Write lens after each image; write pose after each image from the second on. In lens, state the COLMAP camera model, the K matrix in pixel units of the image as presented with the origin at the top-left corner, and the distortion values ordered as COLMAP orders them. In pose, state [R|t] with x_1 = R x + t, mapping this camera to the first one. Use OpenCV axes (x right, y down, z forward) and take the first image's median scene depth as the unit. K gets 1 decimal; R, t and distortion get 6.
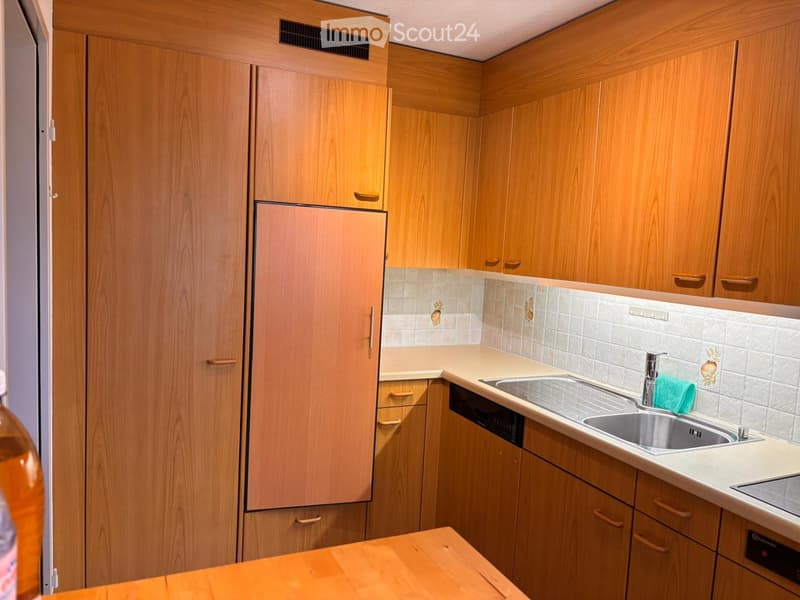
lens RADIAL K [[607.8, 0, 400.1], [0, 607.8, 296.5], [0, 0, 1]] dist [0.044920, -0.053340]
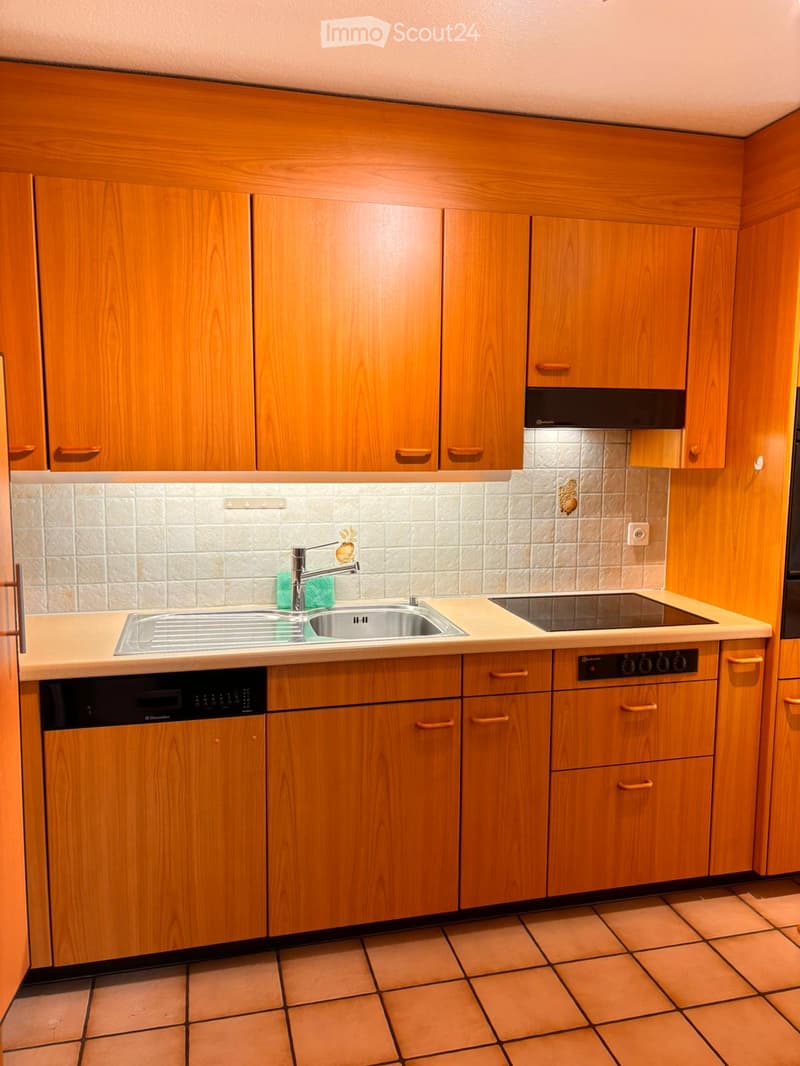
lens RADIAL K [[809.9, 0, 395.9], [0, 809.9, 532.9], [0, 0, 1]] dist [0.044920, -0.053340]
pose [[0.192374, -0.159630, 0.968251, -0.681608], [0.089562, 0.985419, 0.144667, -0.082223], [-0.977226, 0.058888, 0.203866, 0.688495]]
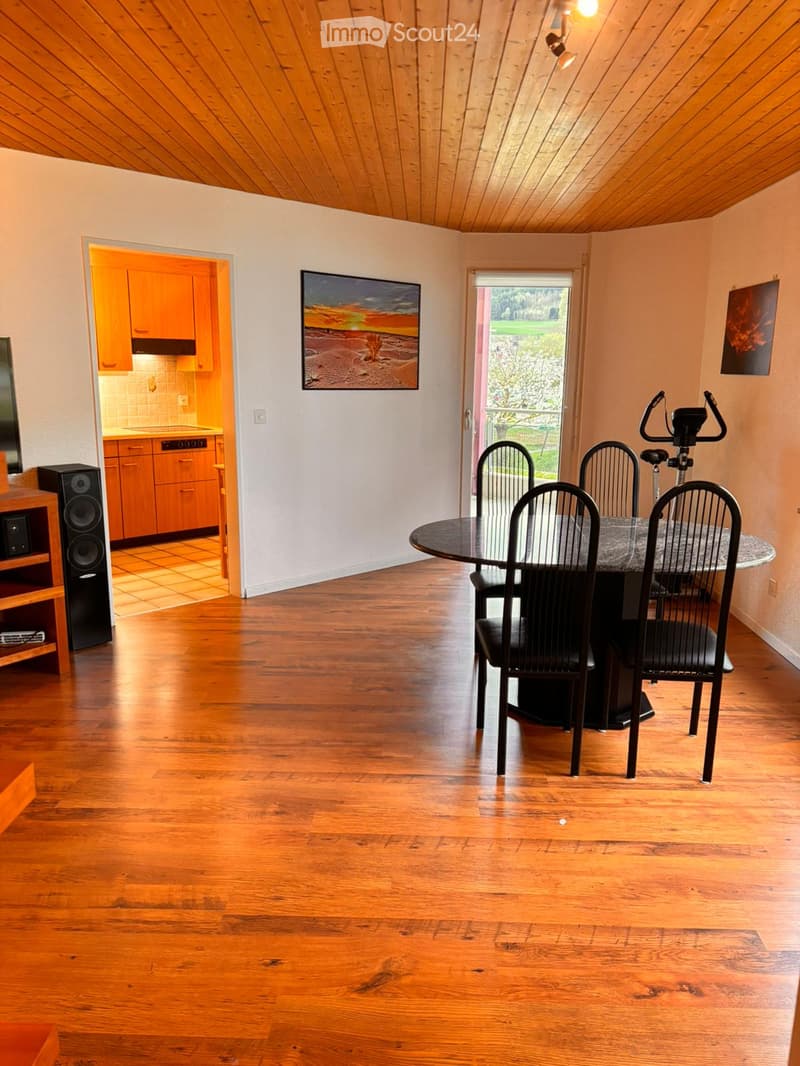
lens RADIAL K [[809.9, 0, 395.9], [0, 809.9, 532.9], [0, 0, 1]] dist [0.044920, -0.053340]
pose [[-0.308554, -0.243818, 0.919428, -2.645592], [0.060659, 0.959580, 0.274823, -0.177272], [-0.949271, 0.140570, -0.281293, 0.750167]]
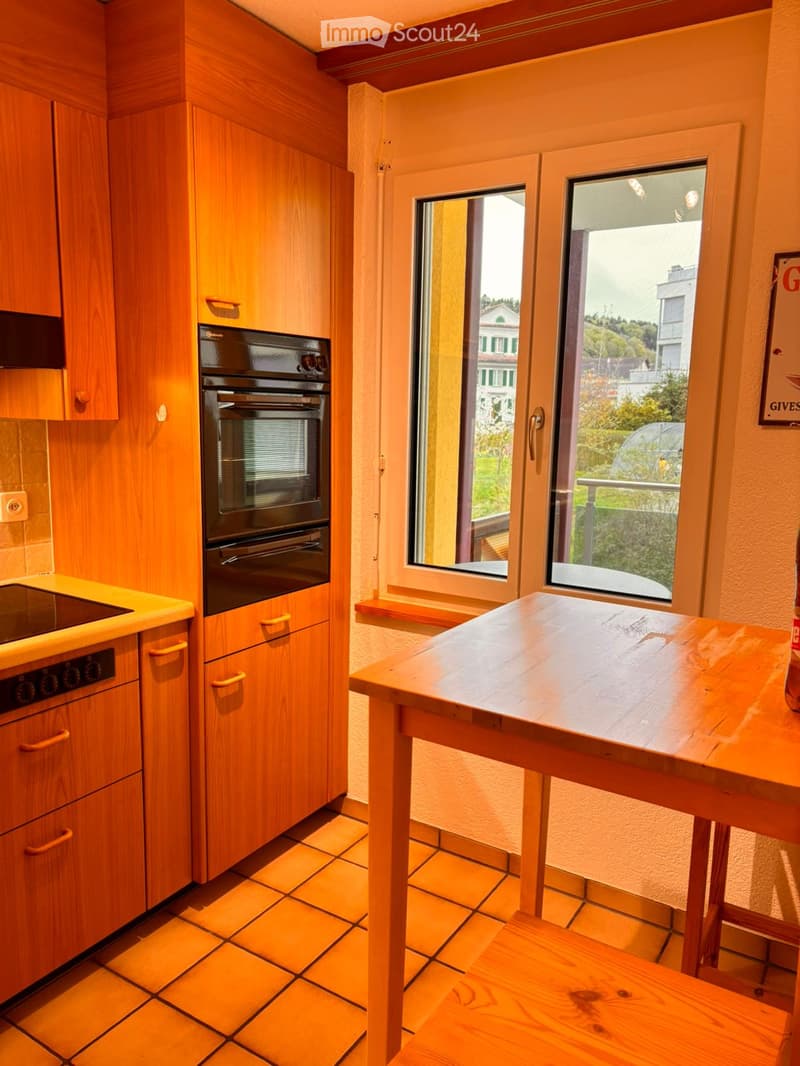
lens RADIAL K [[809.9, 0, 395.9], [0, 809.9, 532.9], [0, 0, 1]] dist [0.044920, -0.053340]
pose [[-0.532438, -0.193985, 0.823942, -0.415955], [0.030441, 0.968369, 0.247660, -0.059219], [-0.845922, 0.156945, -0.509691, 0.693532]]
